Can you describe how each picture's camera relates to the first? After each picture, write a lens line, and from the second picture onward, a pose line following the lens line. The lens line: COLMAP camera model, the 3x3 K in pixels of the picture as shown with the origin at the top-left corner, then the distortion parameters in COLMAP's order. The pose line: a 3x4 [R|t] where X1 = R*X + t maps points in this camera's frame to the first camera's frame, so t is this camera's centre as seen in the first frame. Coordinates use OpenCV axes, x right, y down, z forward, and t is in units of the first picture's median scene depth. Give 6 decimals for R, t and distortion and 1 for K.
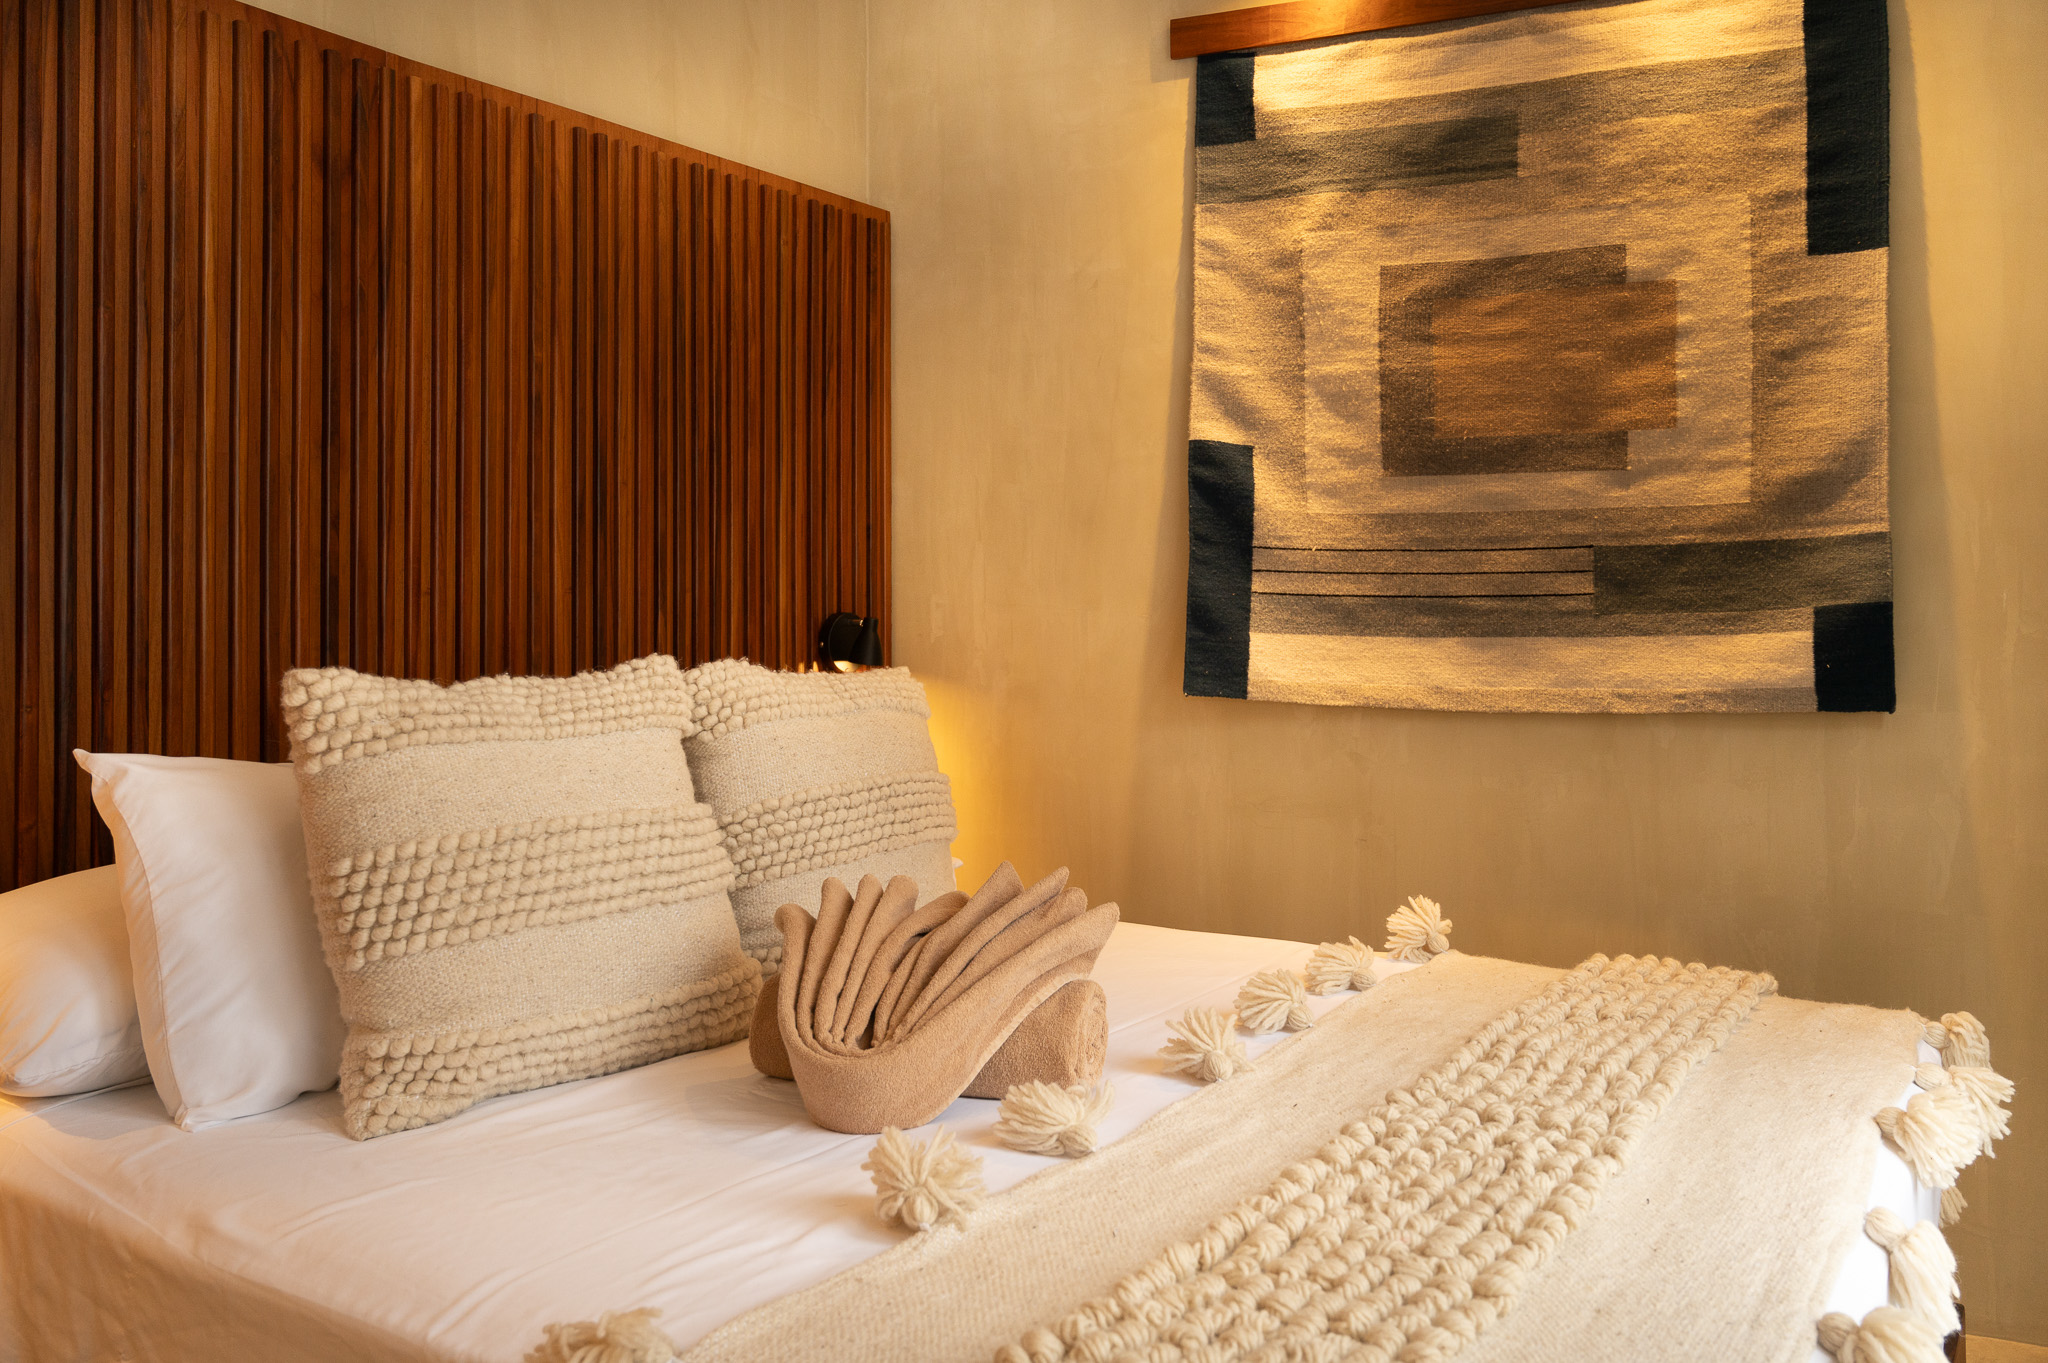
lens RADIAL K [[1600.2, 0, 1049.2], [0, 1600.2, 576.8], [0, 0, 1]] dist [-0.006853, 0.000914]
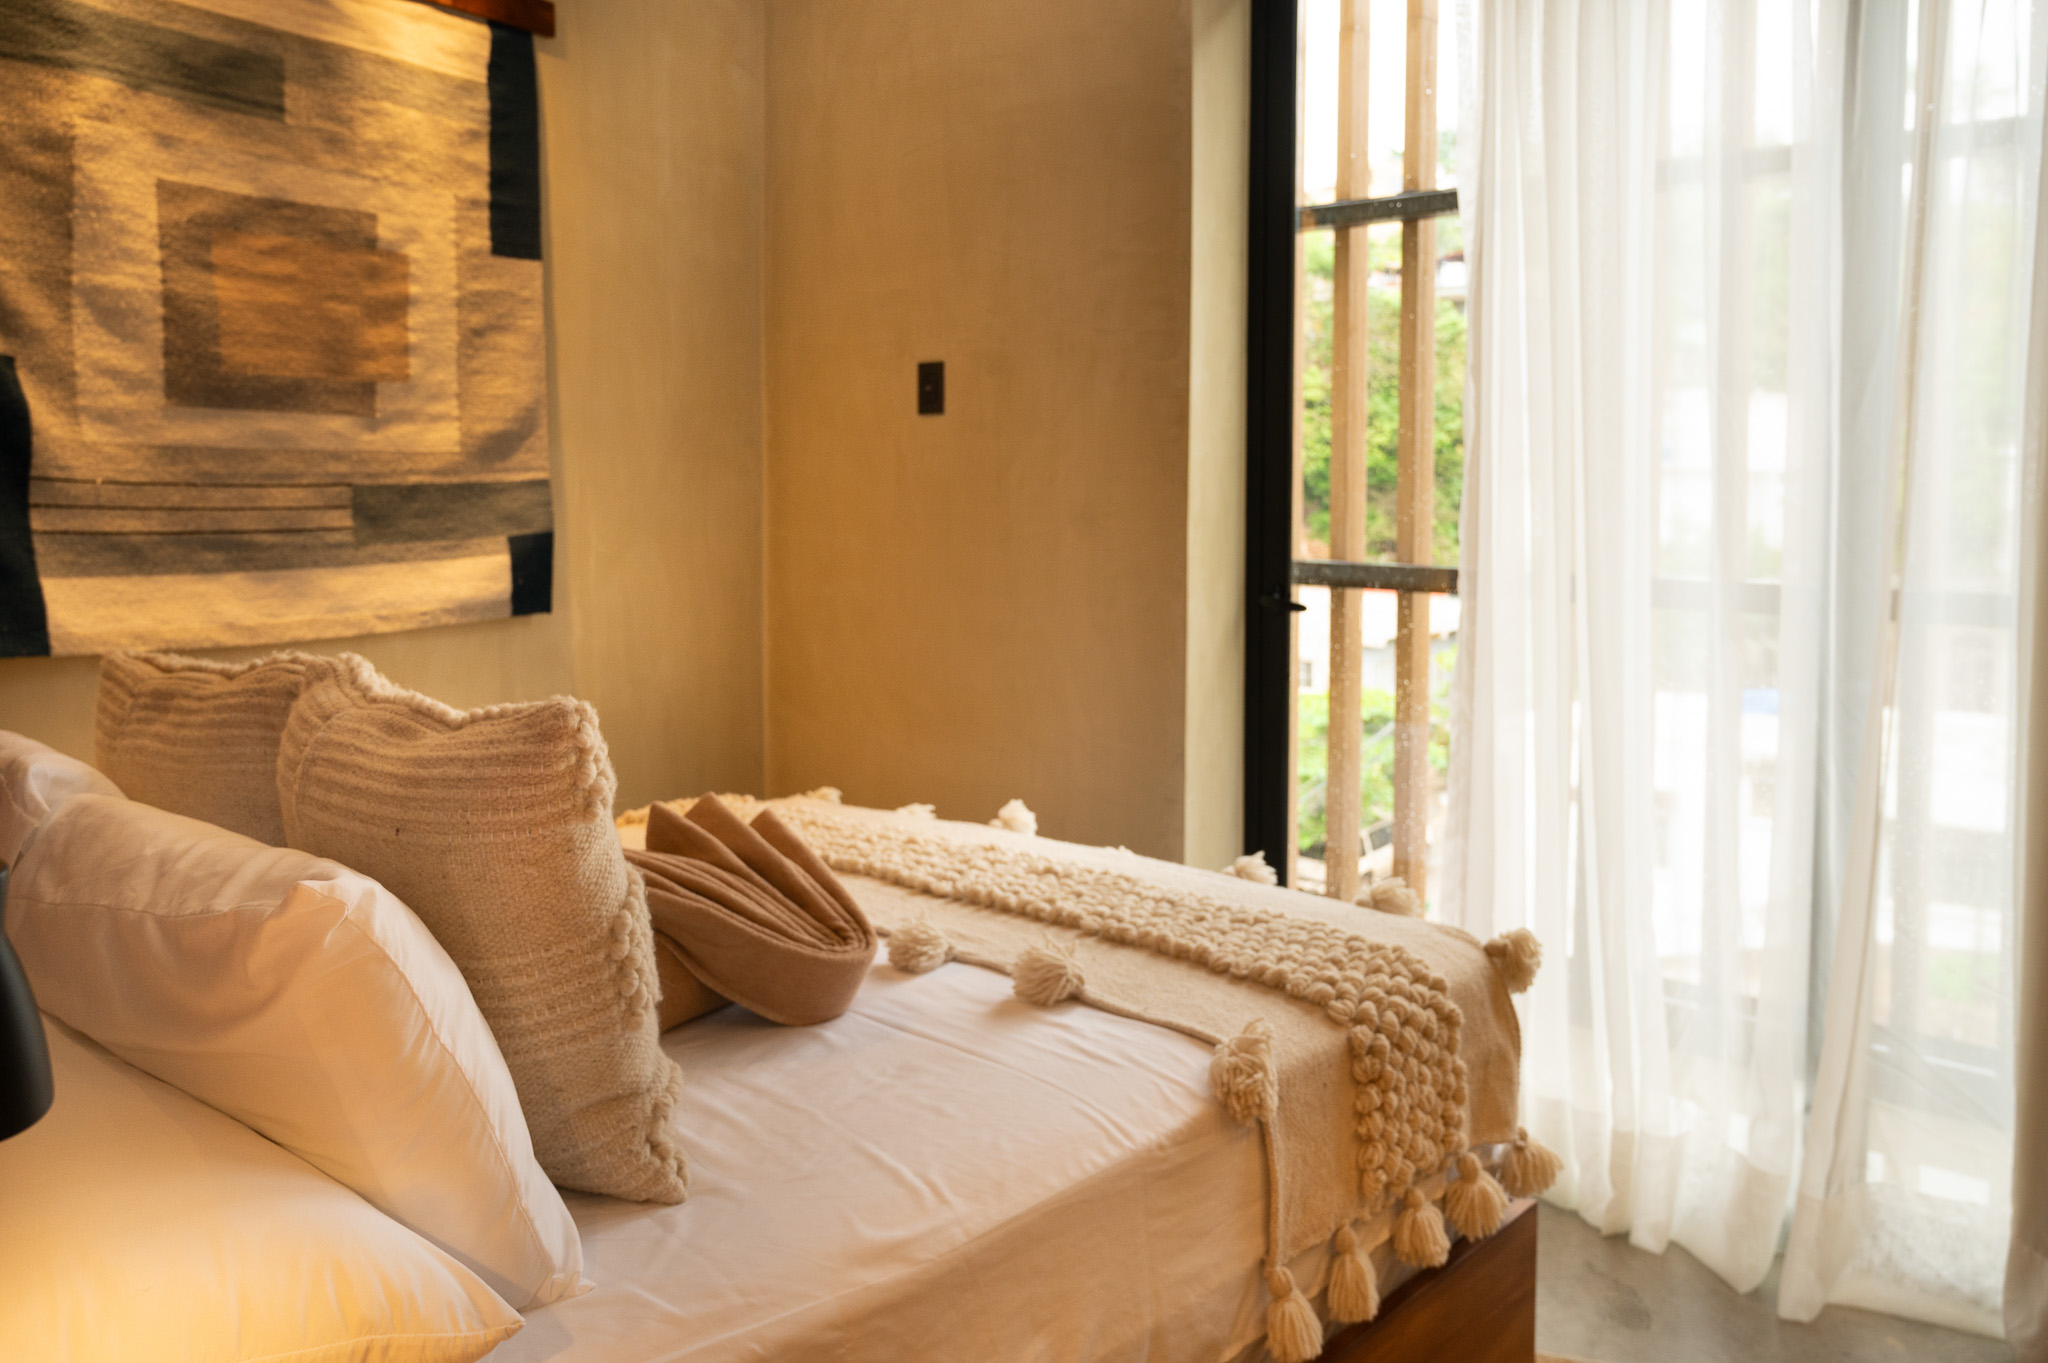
lens RADIAL K [[1600.2, 0, 1064.5], [0, 1600.2, 583.7], [0, 0, 1]] dist [-0.006853, 0.000914]
pose [[0.125278, -0.056365, 0.990519, -0.693191], [-0.025912, 0.997858, 0.060060, -0.029562], [-0.991783, -0.033191, 0.123549, 0.373853]]
